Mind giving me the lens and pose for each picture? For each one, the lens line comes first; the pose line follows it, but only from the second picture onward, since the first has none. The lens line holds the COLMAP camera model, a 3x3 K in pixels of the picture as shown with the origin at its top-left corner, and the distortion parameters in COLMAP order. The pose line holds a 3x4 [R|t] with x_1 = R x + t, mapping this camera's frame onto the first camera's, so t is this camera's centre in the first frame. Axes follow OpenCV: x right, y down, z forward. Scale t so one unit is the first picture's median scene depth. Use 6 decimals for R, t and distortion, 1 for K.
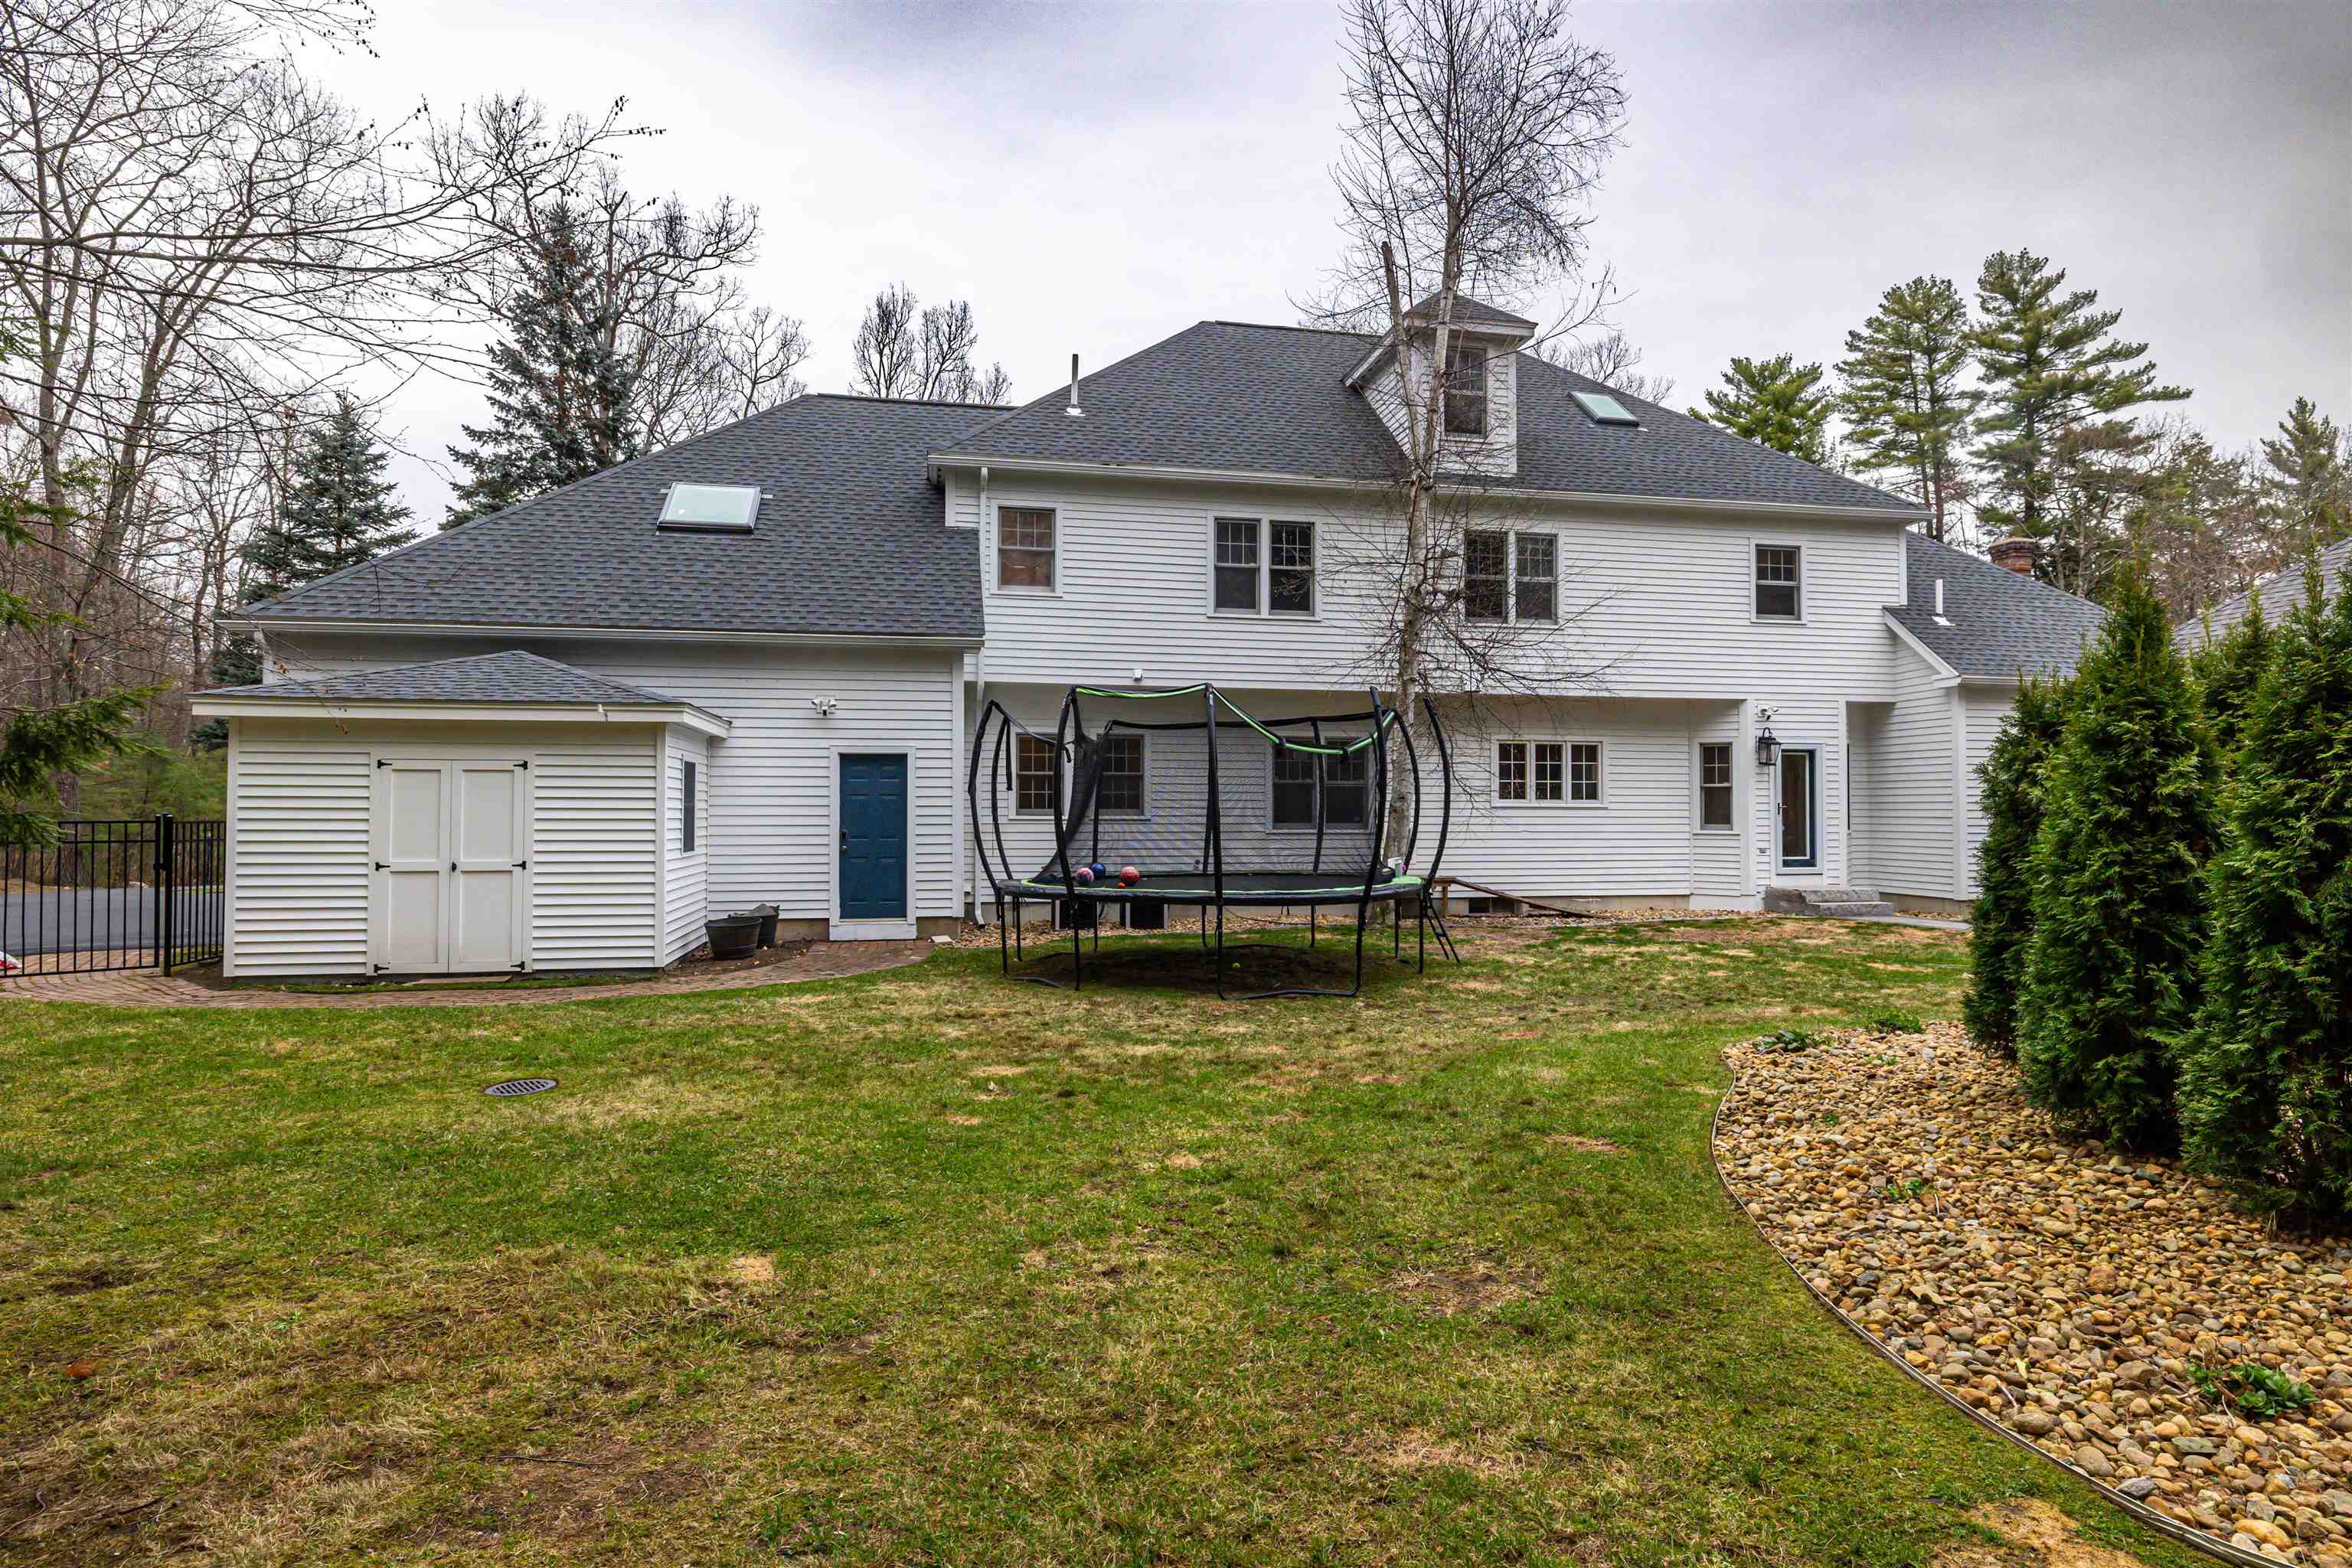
lens RADIAL K [[1258.3, 0, 1176.0], [0, 1258.3, 784.0], [0, 0, 1]] dist [0.000132, 0.000143]
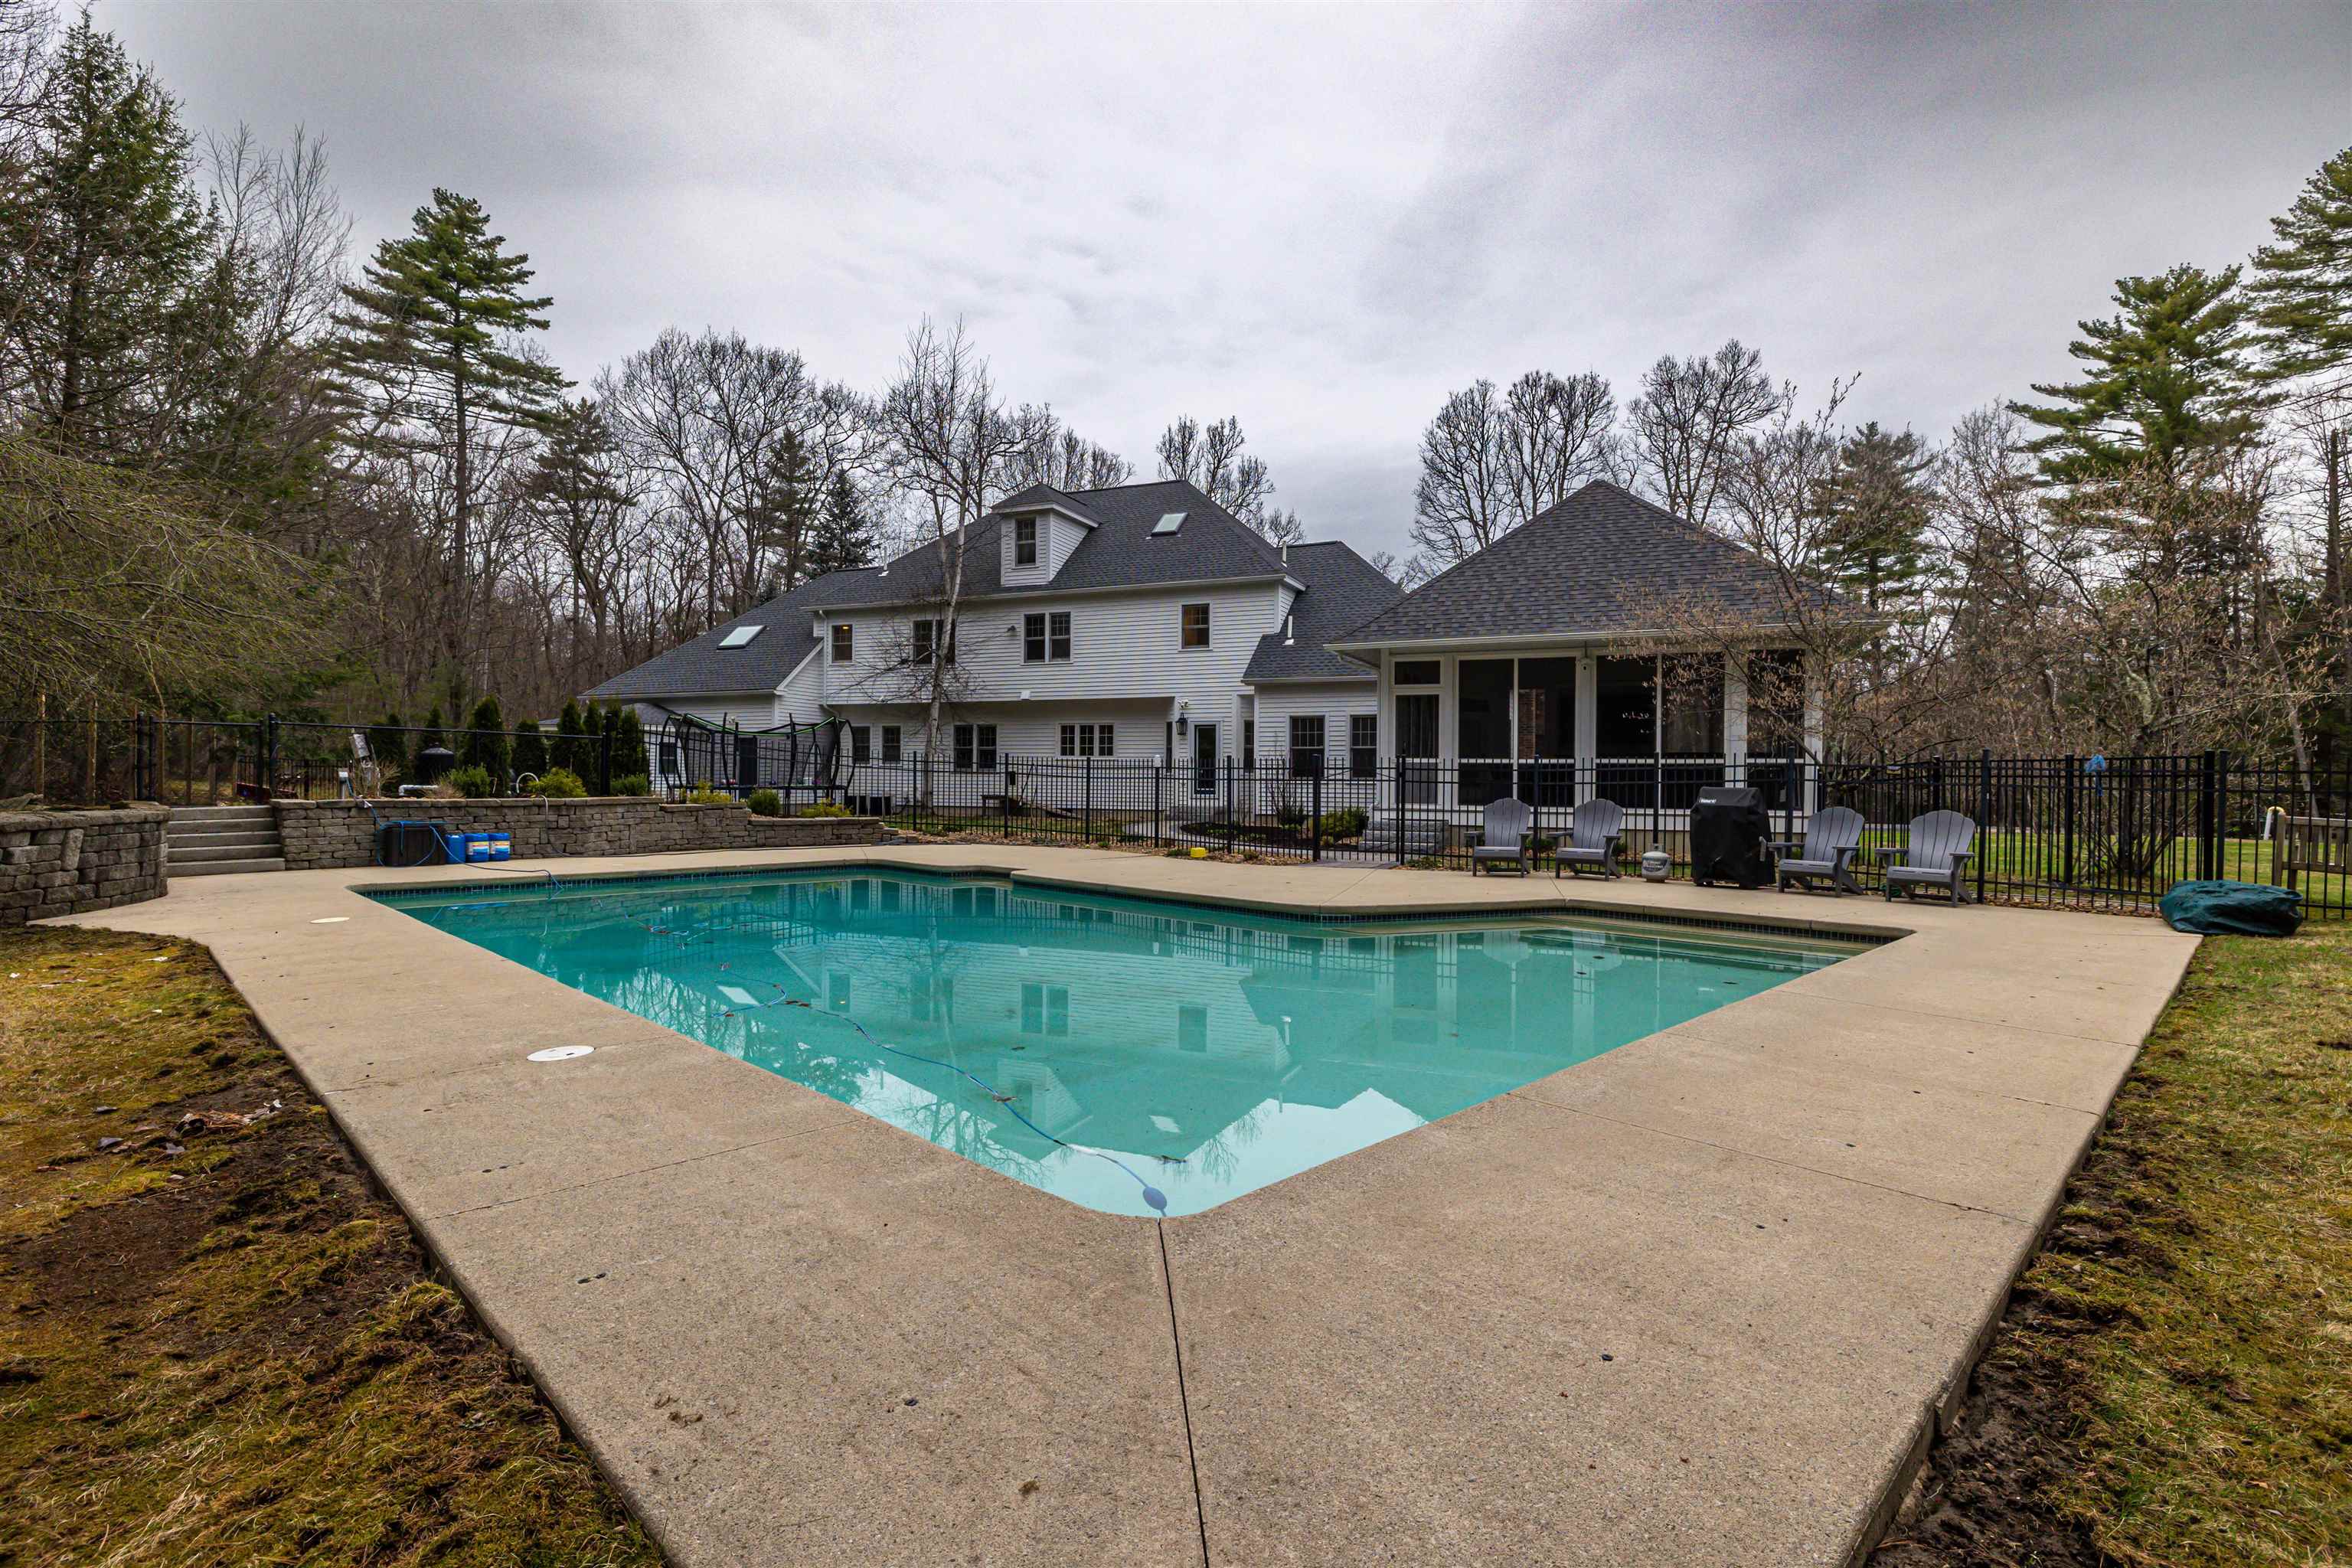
lens RADIAL K [[1097.4, 0, 1176.0], [0, 1097.4, 784.0], [0, 0, 1]] dist [-0.004129, -0.000408]
pose [[0.834738, 0.007220, -0.550599, 1.280954], [0.009553, 0.999574, 0.027590, 0.010839], [0.550564, -0.028290, 0.834314, -0.255575]]
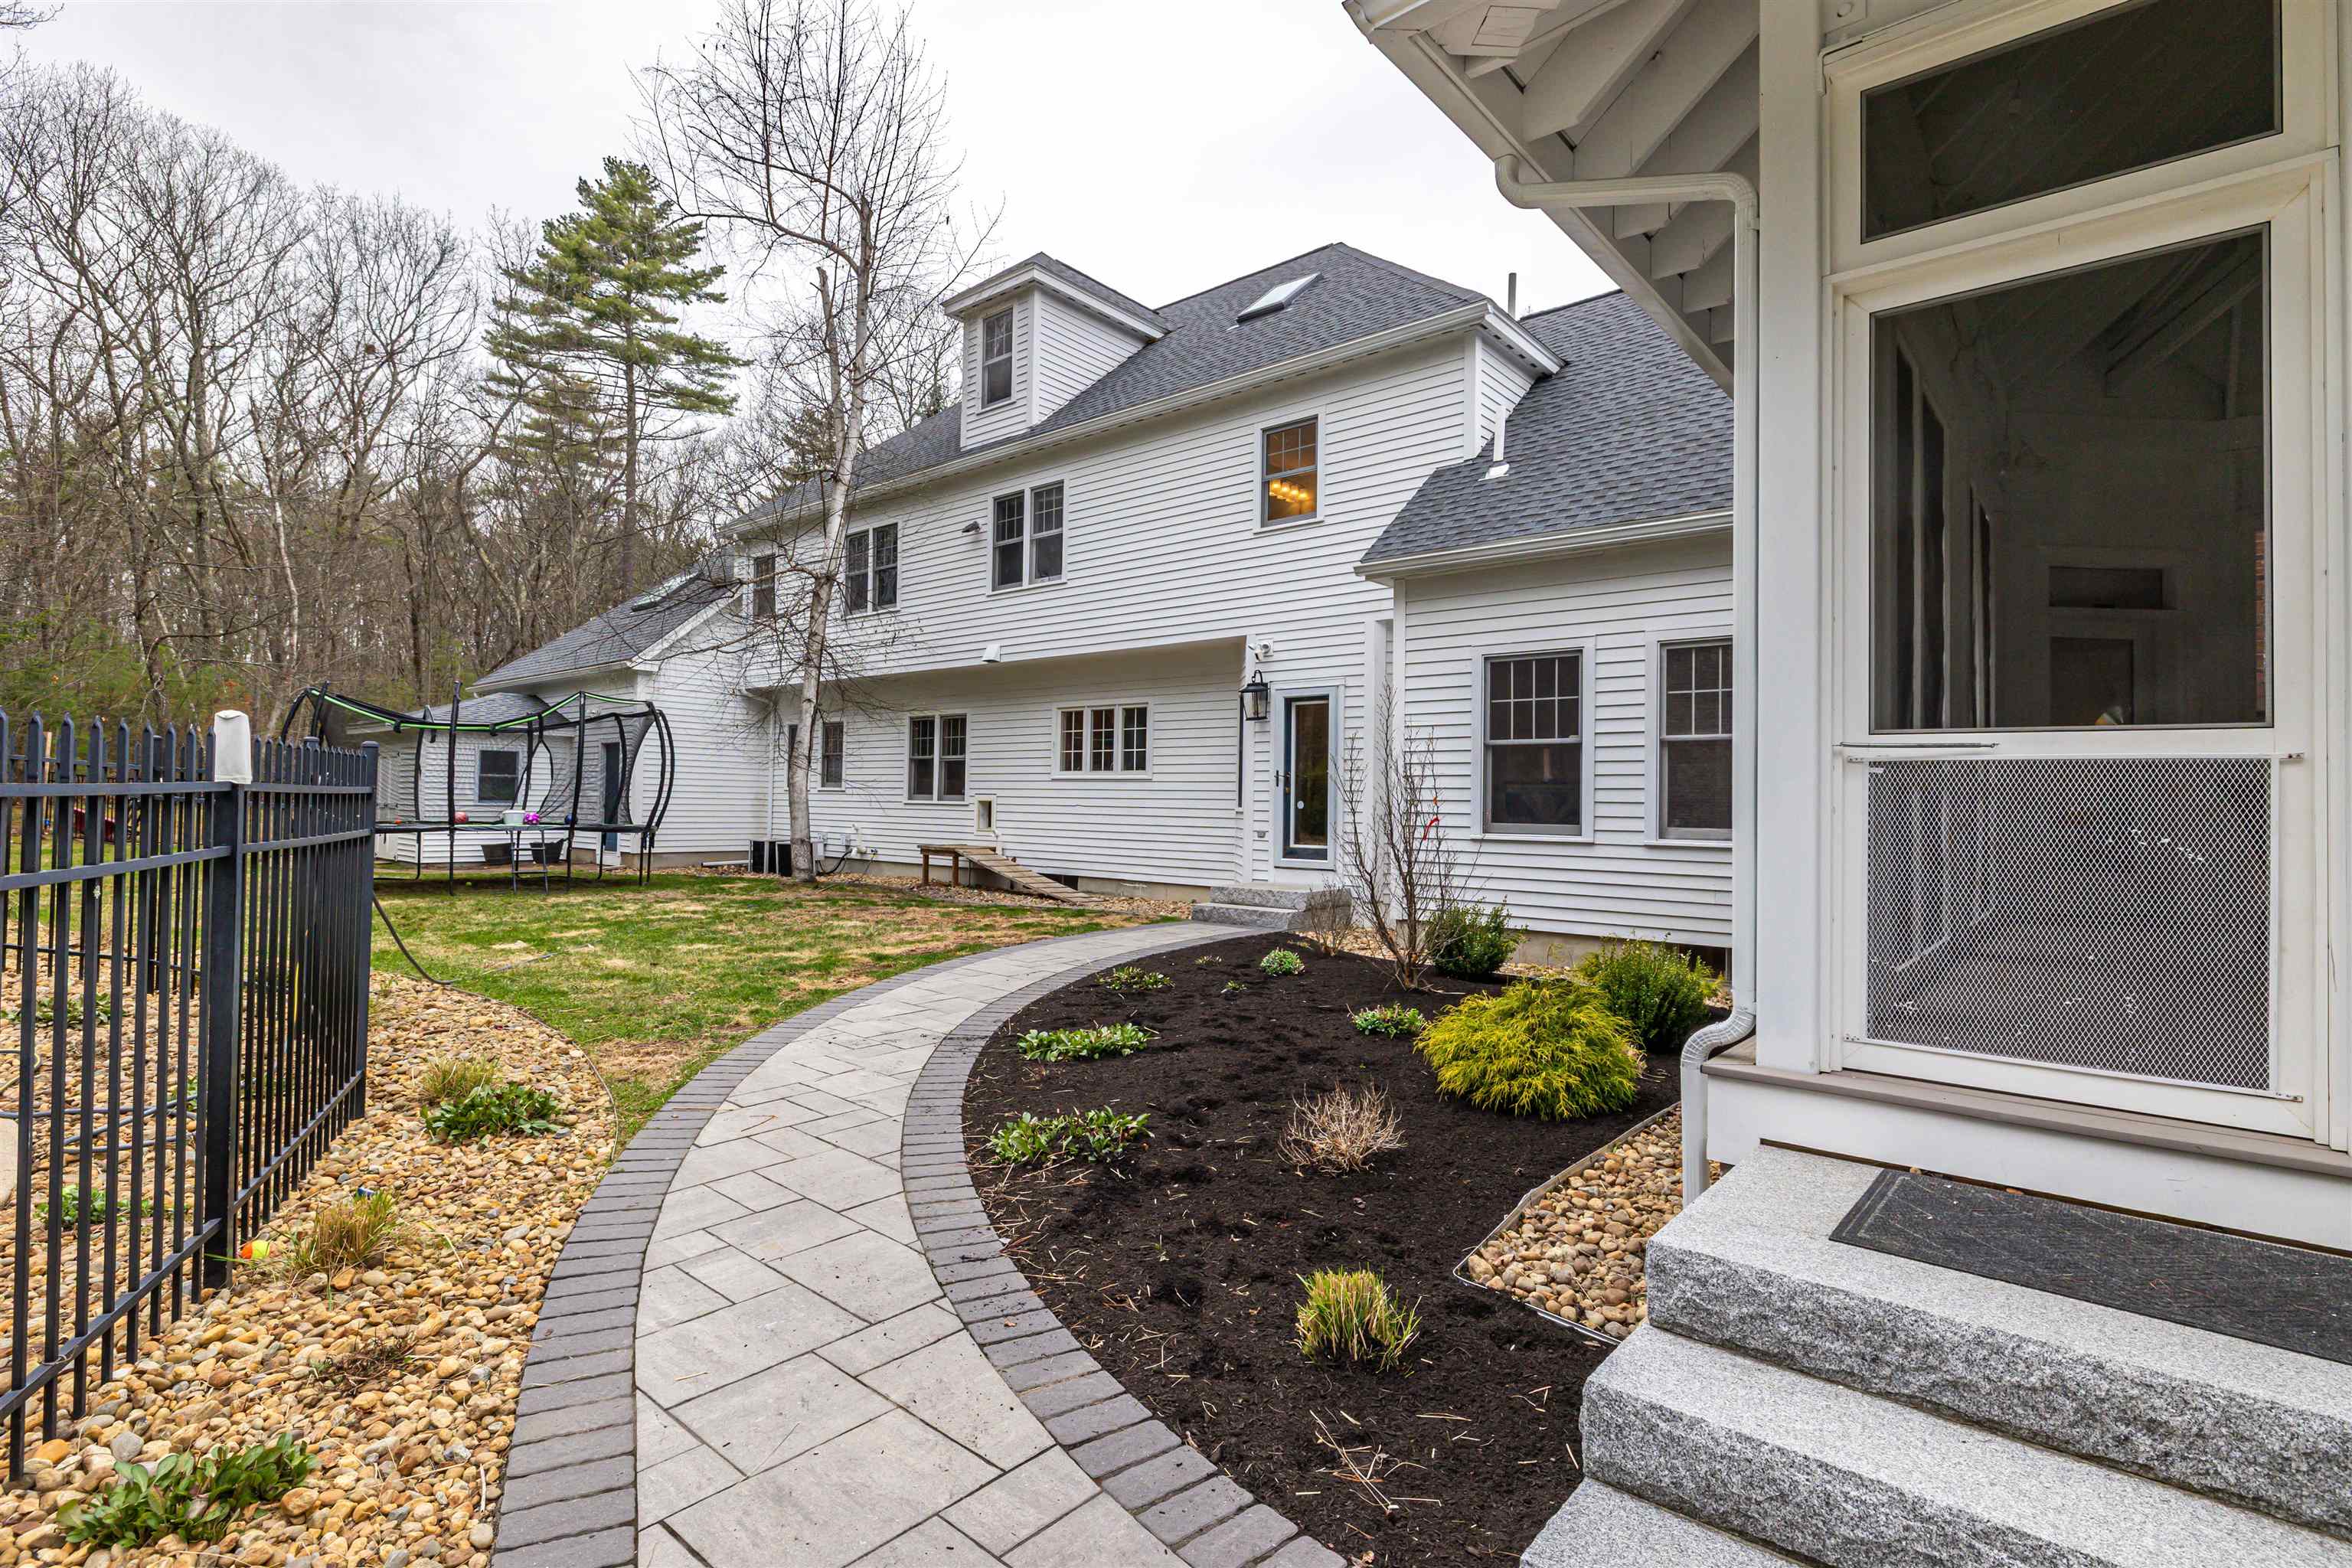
lens RADIAL K [[1097.4, 0, 1176.0], [0, 1097.4, 784.0], [0, 0, 1]] dist [-0.004129, -0.000408]
pose [[0.628669, -0.005468, -0.777654, 0.944363], [0.004983, 0.999983, -0.003003, 0.024593], [0.777657, -0.001988, 0.628685, 0.546150]]
